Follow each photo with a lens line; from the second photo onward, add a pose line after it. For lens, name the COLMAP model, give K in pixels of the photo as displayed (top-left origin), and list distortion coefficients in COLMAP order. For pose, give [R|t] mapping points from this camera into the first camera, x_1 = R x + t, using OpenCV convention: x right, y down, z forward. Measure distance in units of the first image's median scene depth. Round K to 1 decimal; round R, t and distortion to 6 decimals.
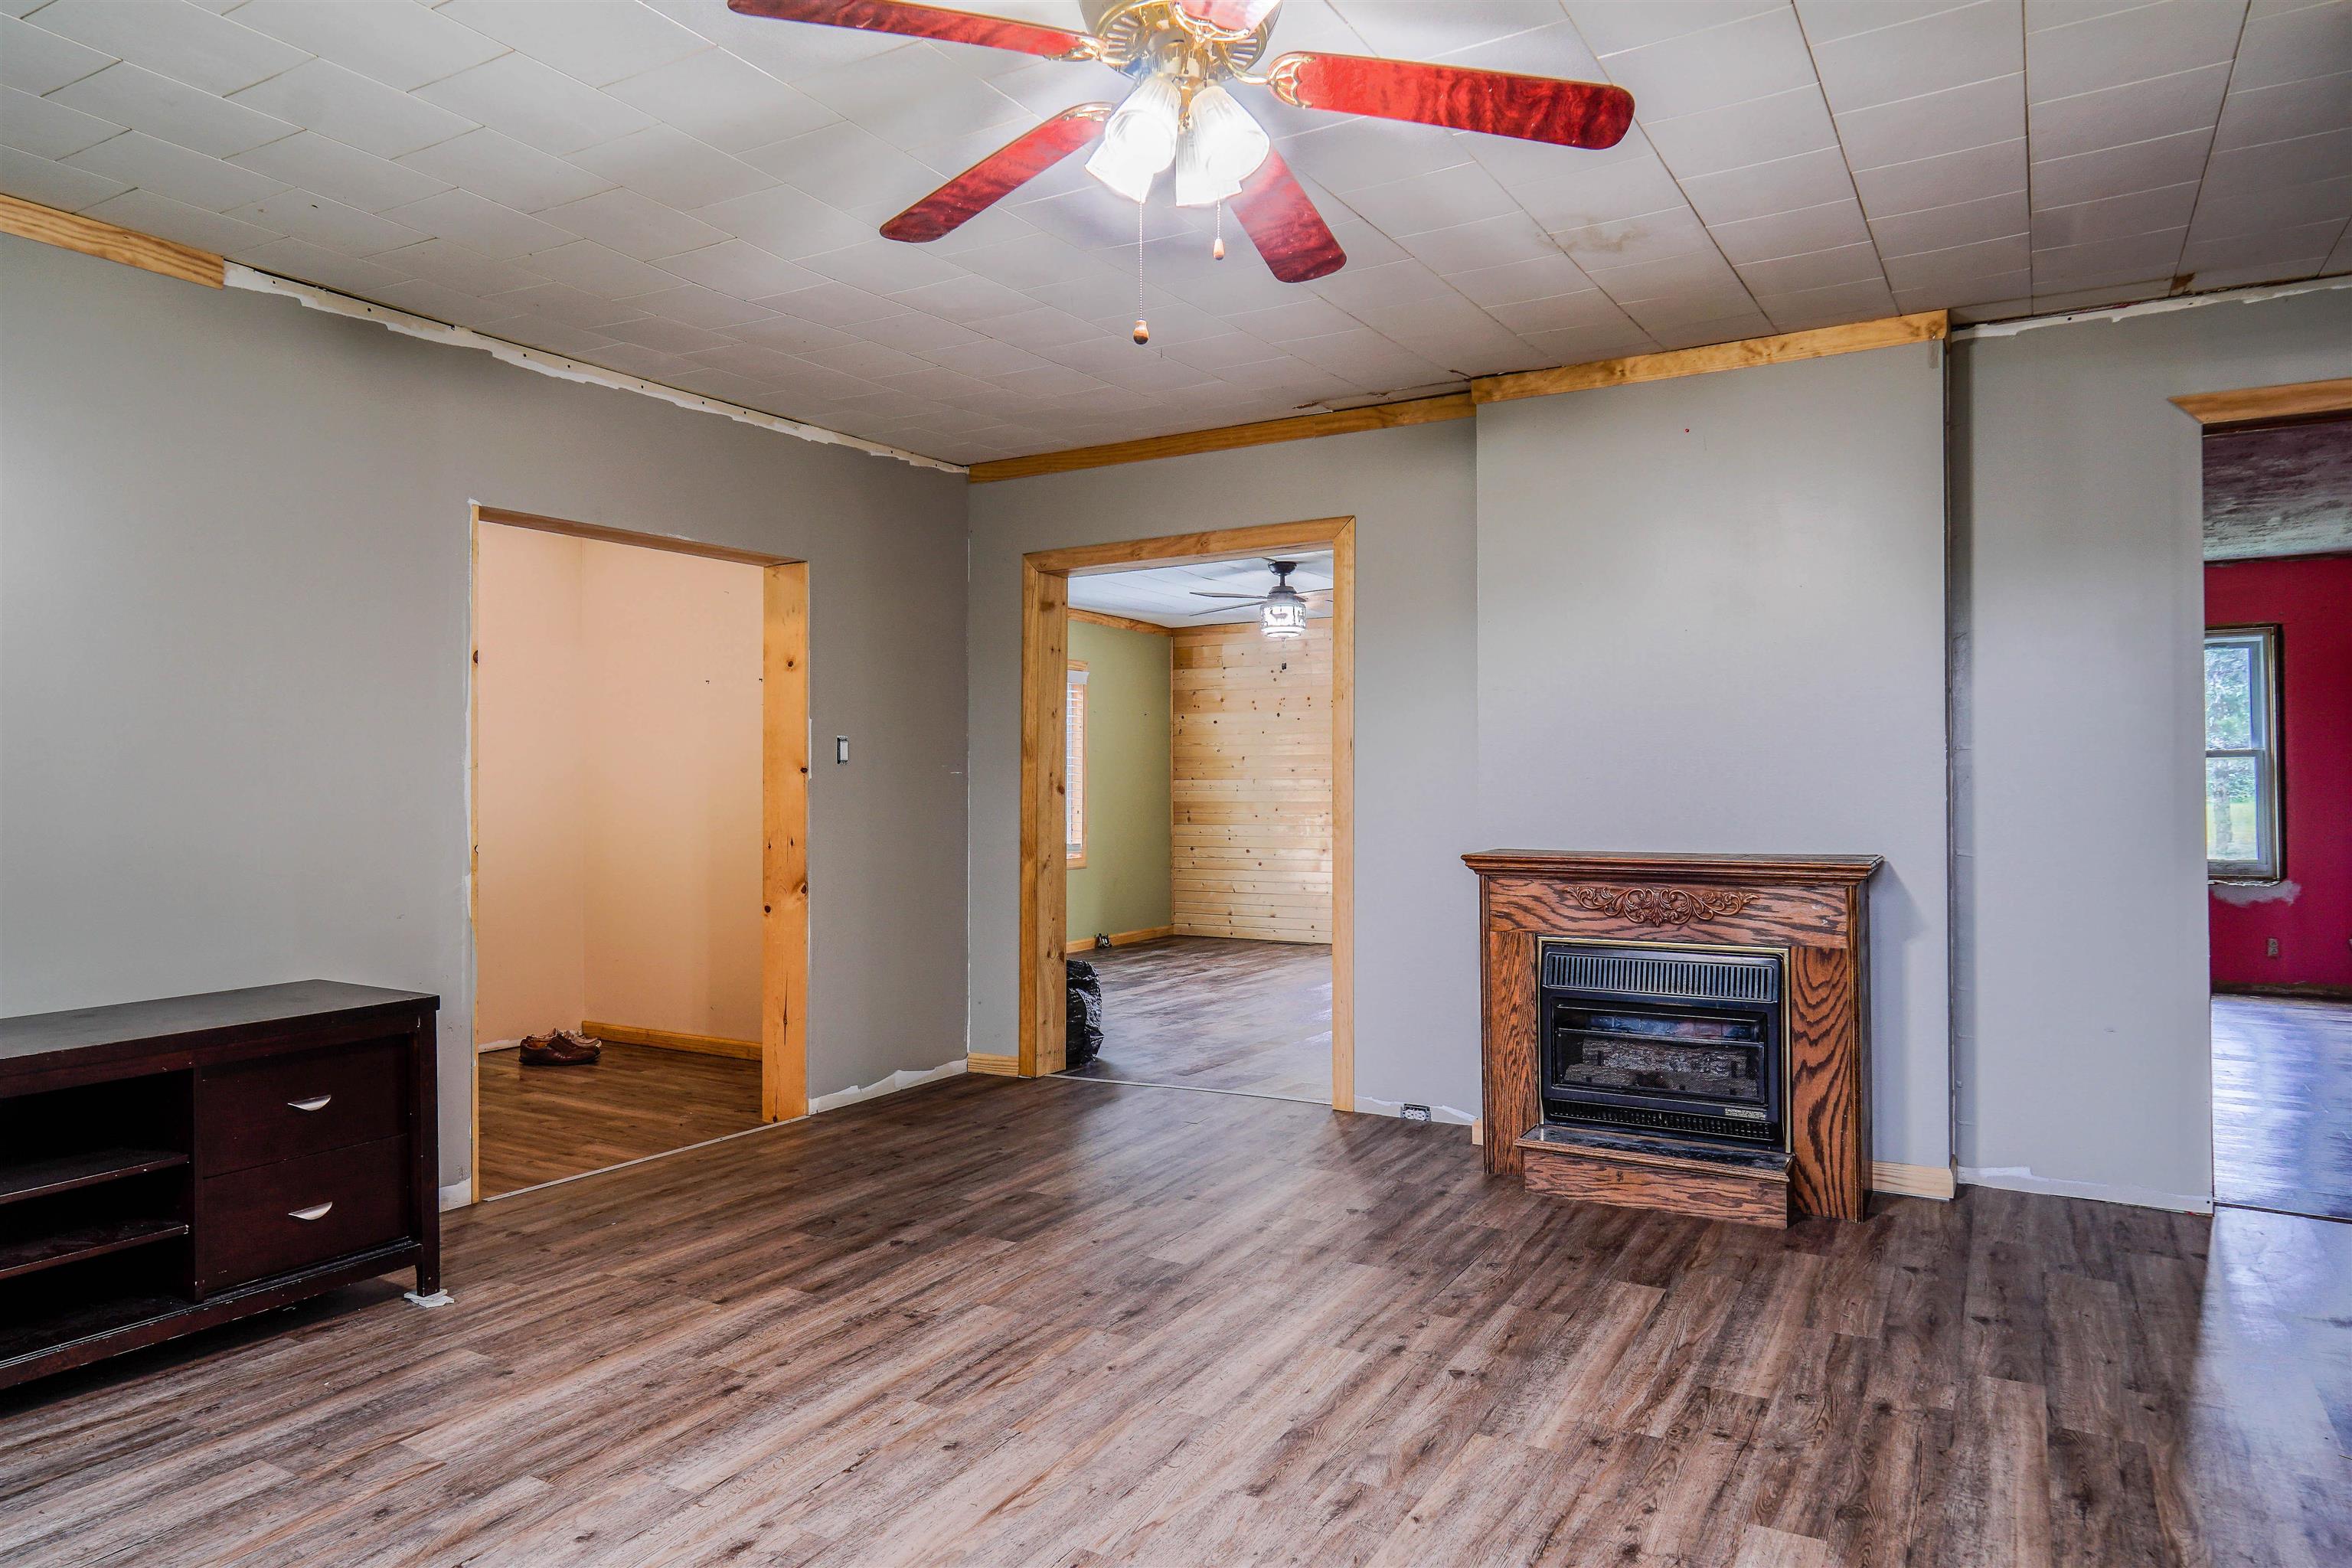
lens RADIAL K [[1487.0, 0, 1175.1], [0, 1487.0, 783.0], [0, 0, 1]] dist [0.006974, 0.015862]
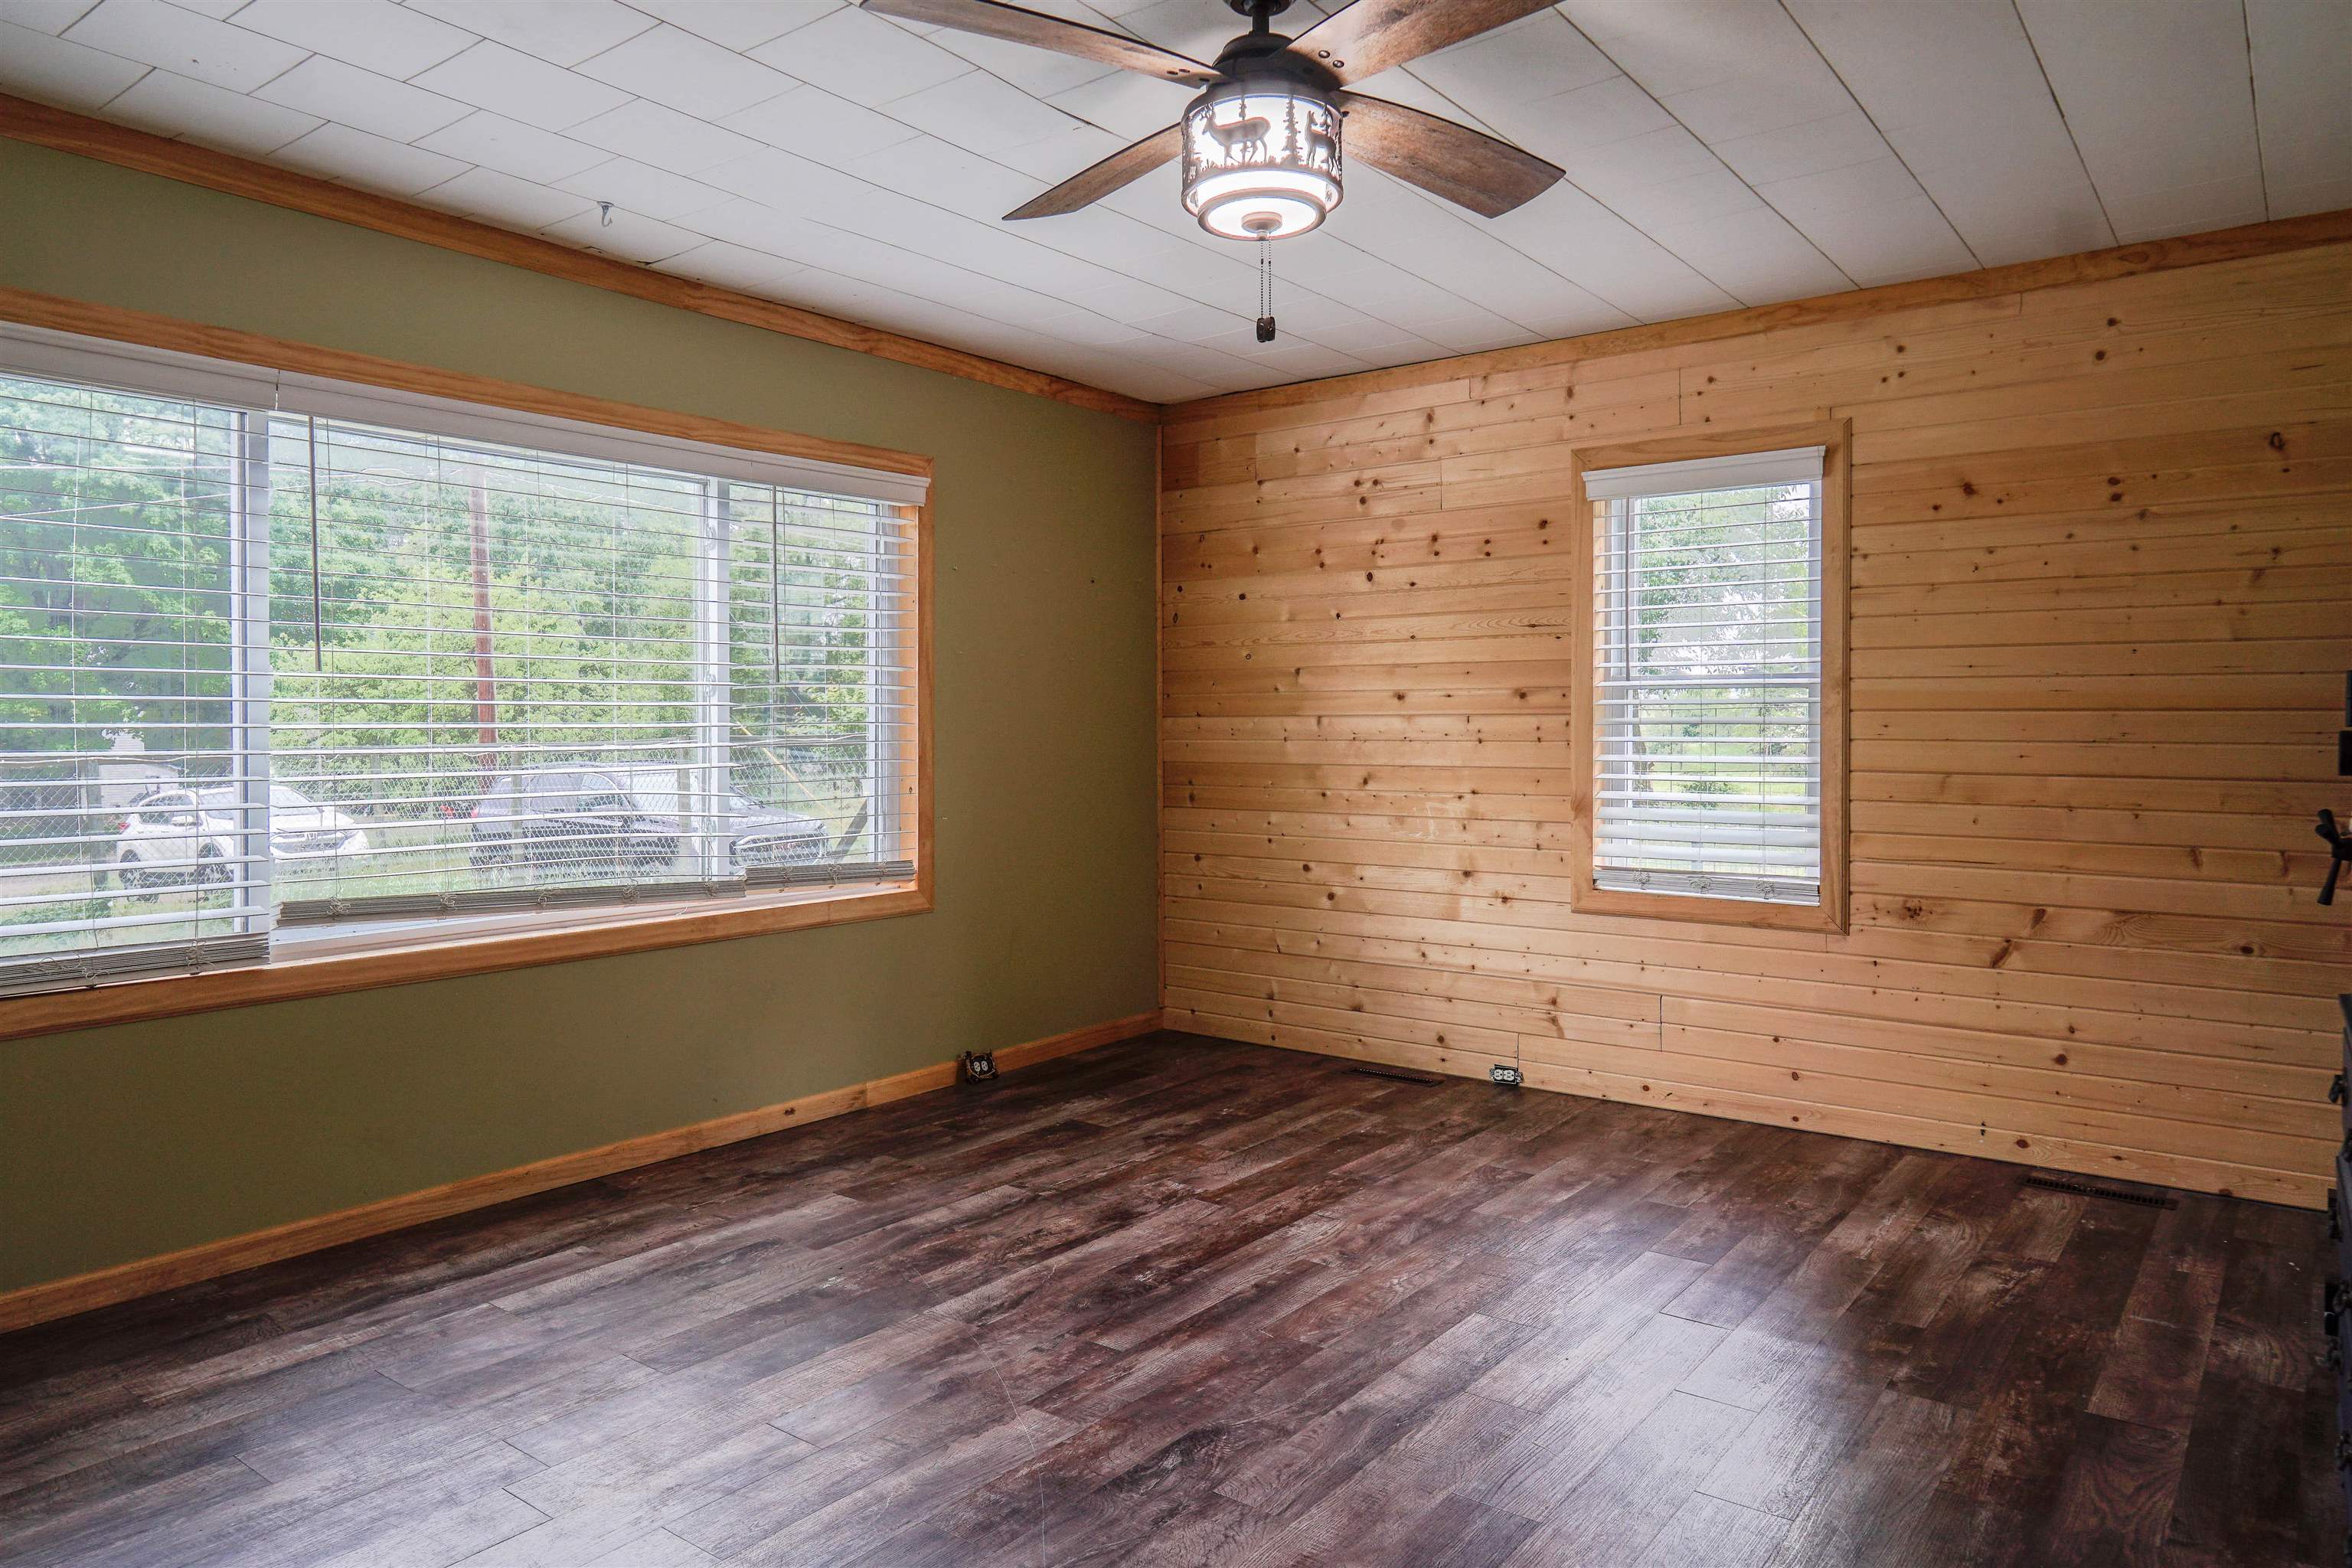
lens RADIAL K [[1487.0, 0, 1175.2], [0, 1487.0, 777.0], [0, 0, 1]] dist [0.006974, 0.015862]
pose [[0.991360, 0.005263, -0.131067, 0.069203], [0.000469, 0.999046, 0.043668, -0.003901], [0.131172, -0.043353, 0.990411, 0.523005]]
